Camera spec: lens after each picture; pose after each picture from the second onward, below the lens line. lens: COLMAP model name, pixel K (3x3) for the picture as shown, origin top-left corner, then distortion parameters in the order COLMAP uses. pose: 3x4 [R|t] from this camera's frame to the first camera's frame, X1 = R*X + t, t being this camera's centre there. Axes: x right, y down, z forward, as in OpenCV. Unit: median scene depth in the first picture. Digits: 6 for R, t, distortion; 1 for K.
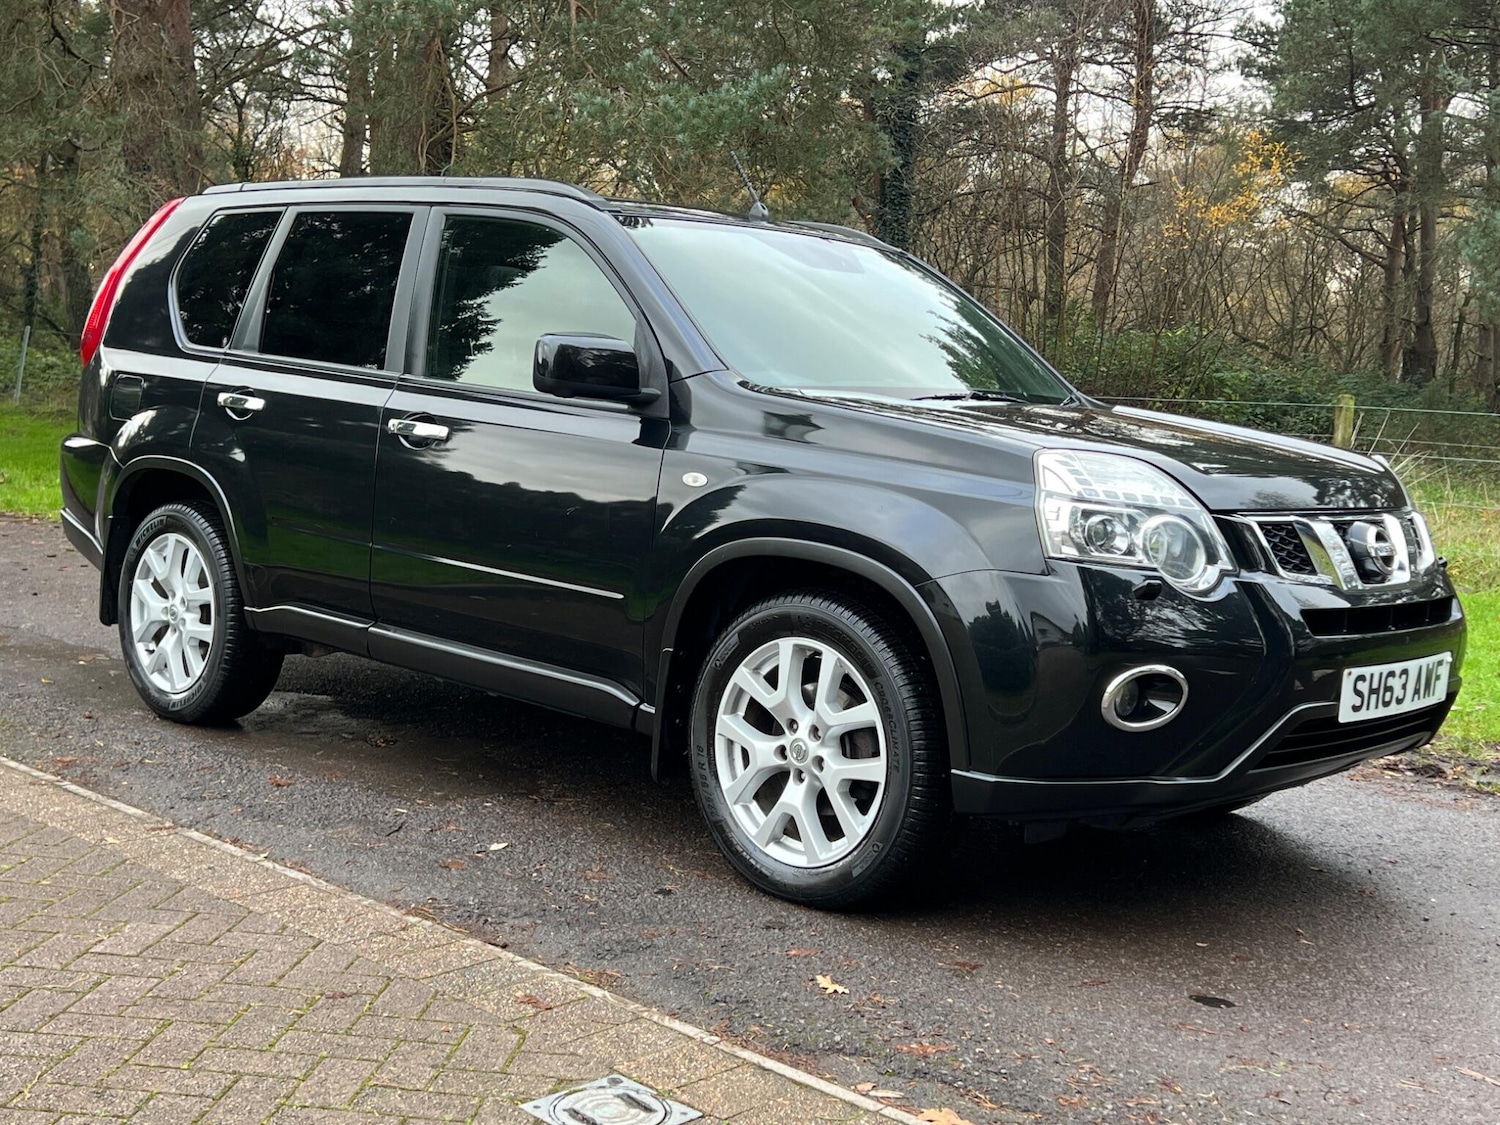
lens RADIAL K [[1892.3, 0, 750.0], [0, 1892.3, 562.5], [0, 0, 1]] dist [0.156445, -0.423476]
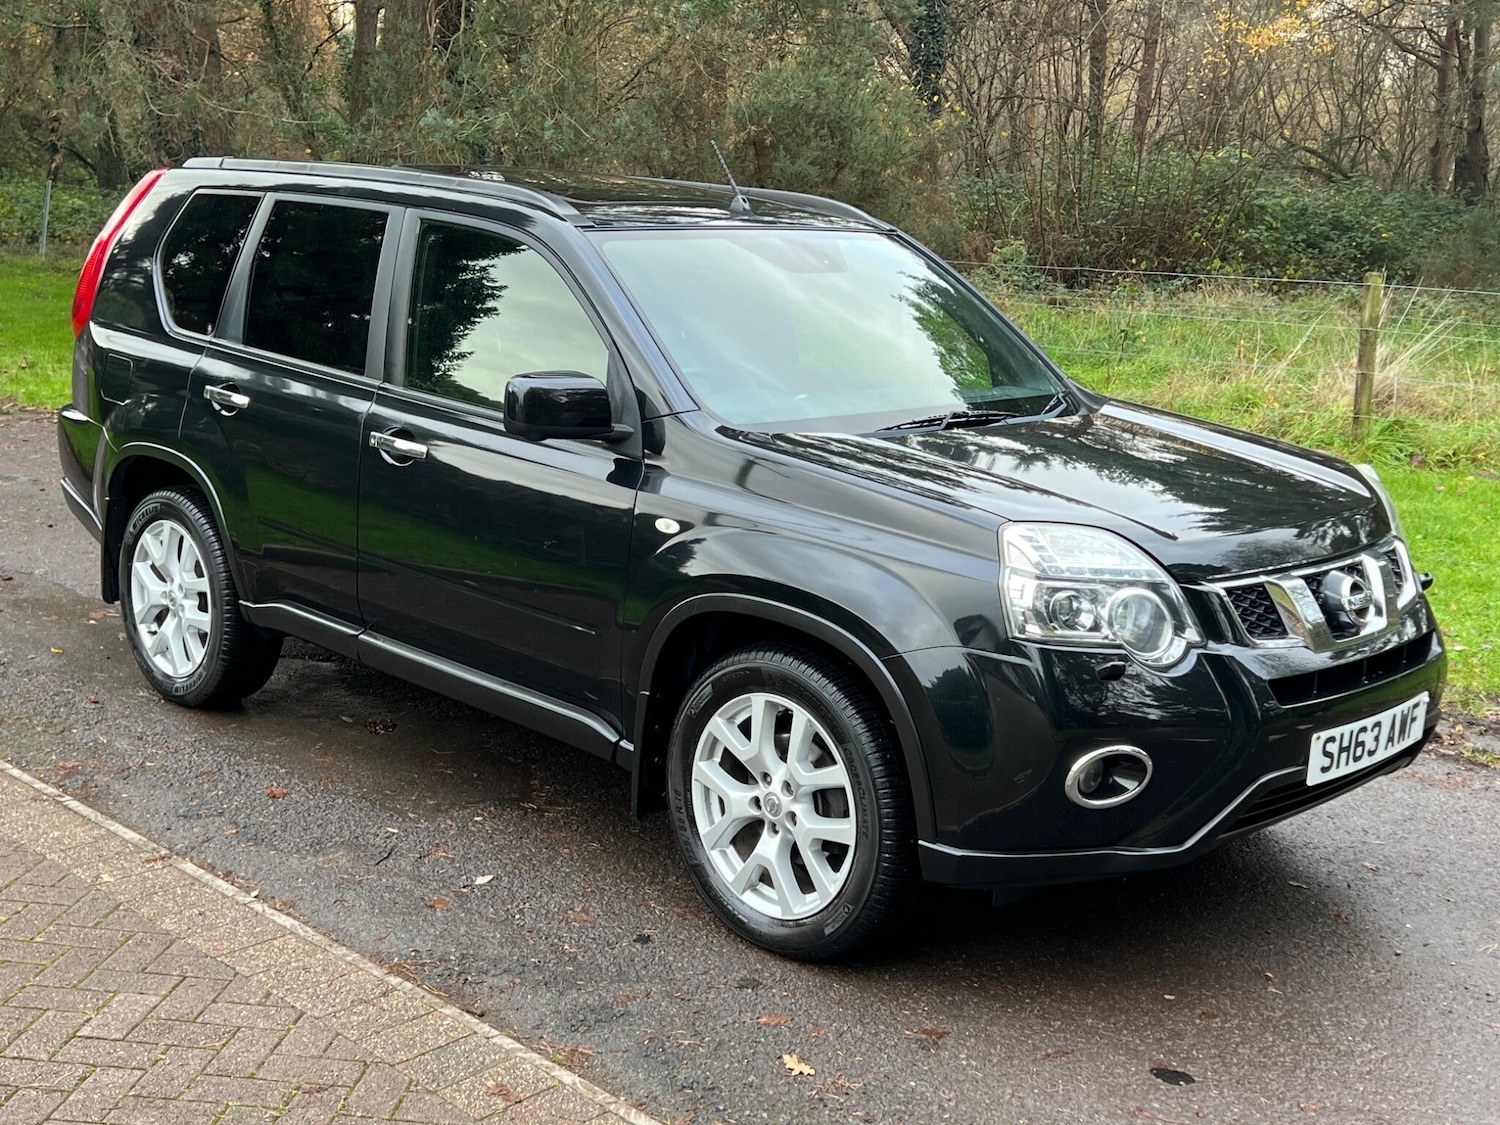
lens RADIAL K [[1892.3, 0, 750.0], [0, 1892.3, 562.5], [0, 0, 1]] dist [0.156445, -0.423476]
pose [[0.999610, -0.013708, -0.024335, 0.040552], [0.016159, 0.994489, 0.103593, -0.134628], [0.022781, -0.103945, 0.994322, 0.009641]]
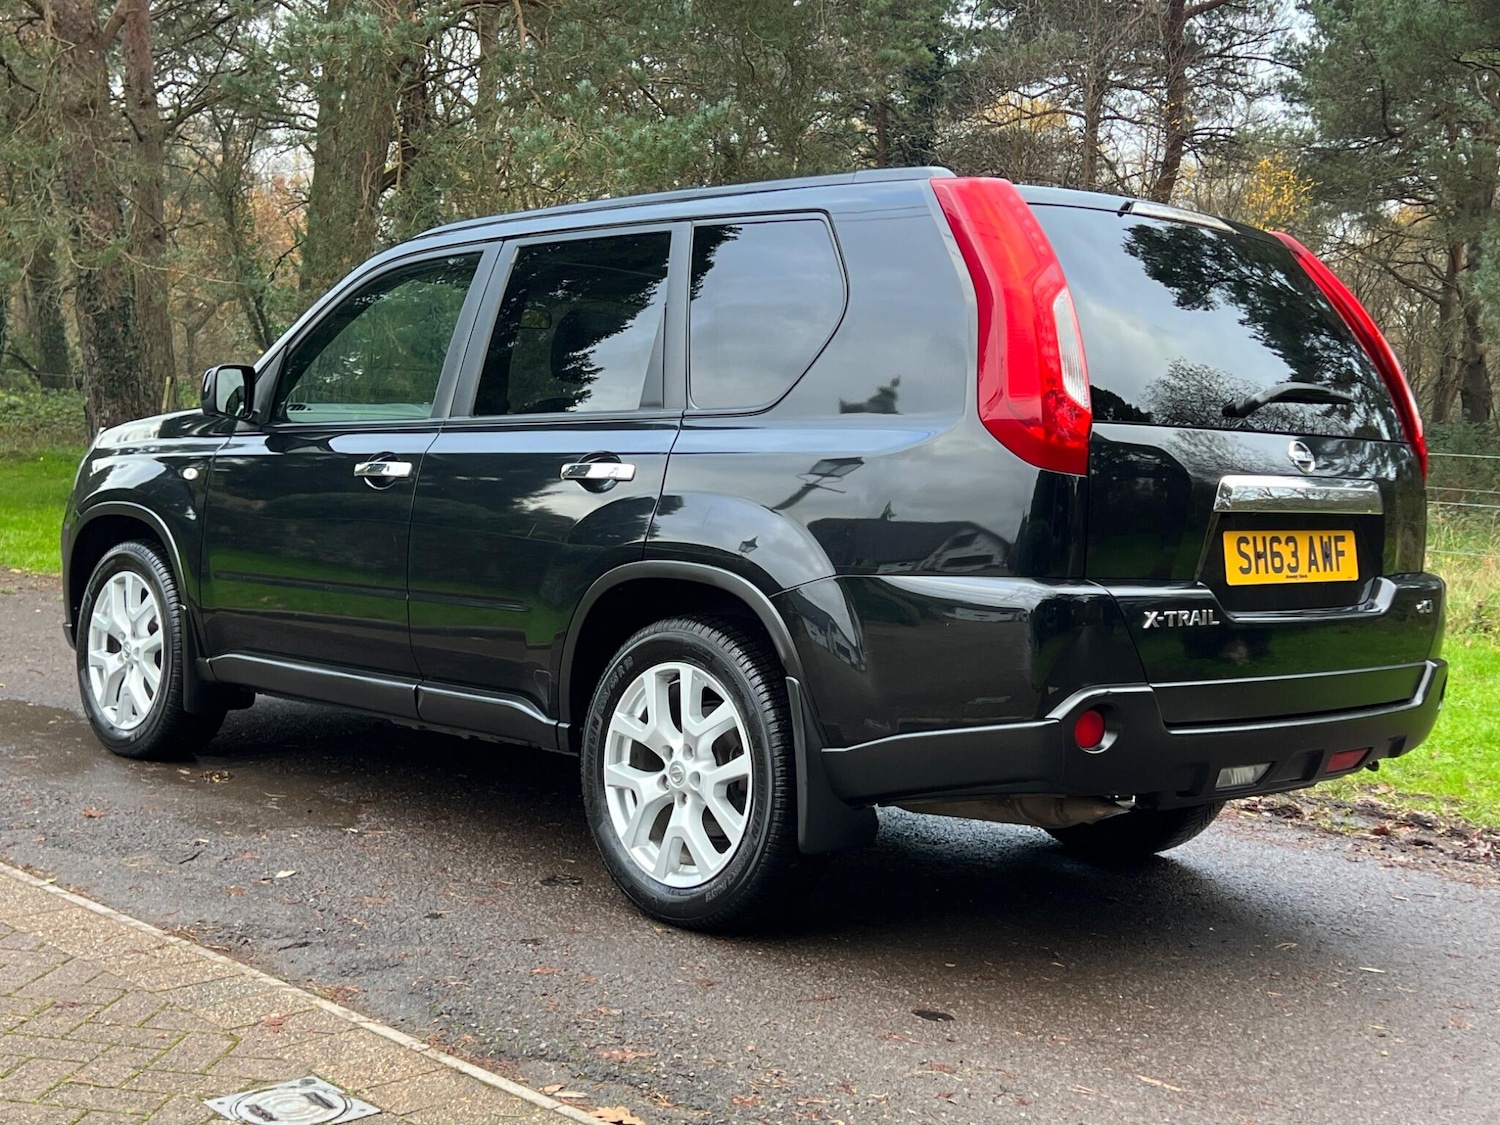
lens RADIAL K [[2034.8, 0, 757.2], [0, 2034.8, 547.4], [0, 0, 1]] dist [0.160982, -0.438461]
pose [[0.999887, 0.002265, -0.014860, 0.145215], [-0.002777, 0.999401, -0.034502, 0.015367], [0.014773, 0.034539, 0.999294, -0.093661]]
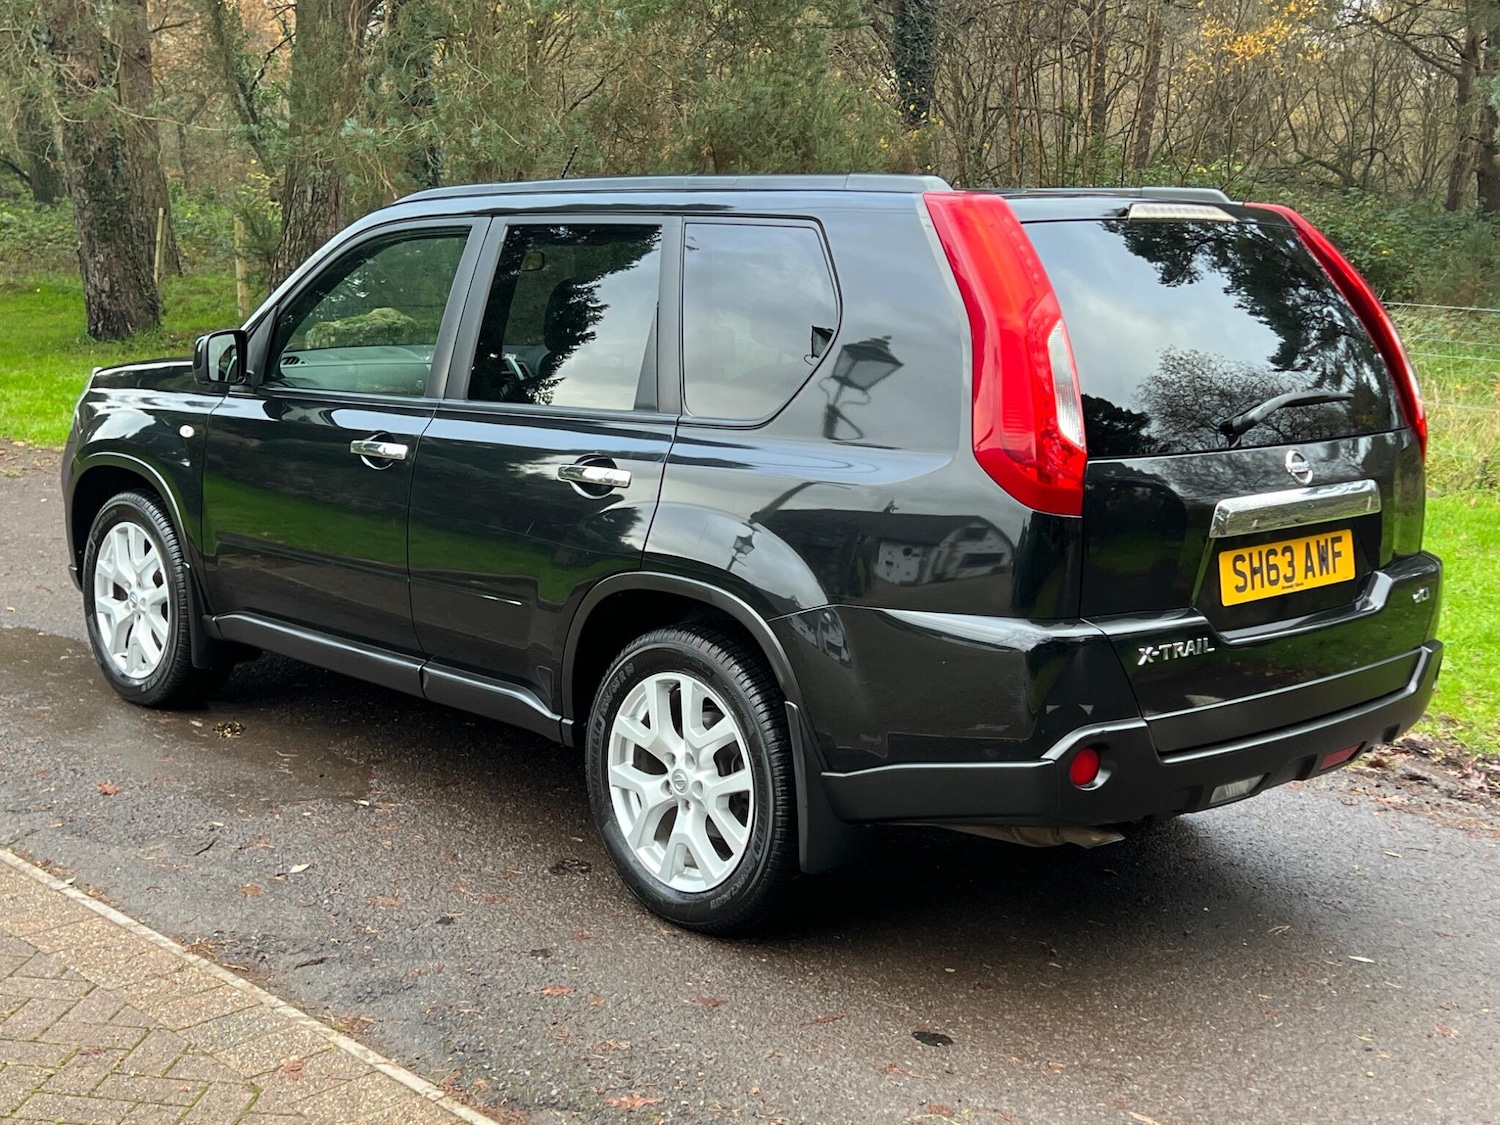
lens RADIAL K [[2037.4, 0, 760.2], [0, 2037.4, 562.9], [0, 0, 1]] dist [0.155781, -0.432450]
pose [[0.999727, -0.013983, -0.018706, 0.152543], [0.015483, 0.996460, 0.082635, -0.112321], [0.017484, -0.082902, 0.996404, -0.093742]]
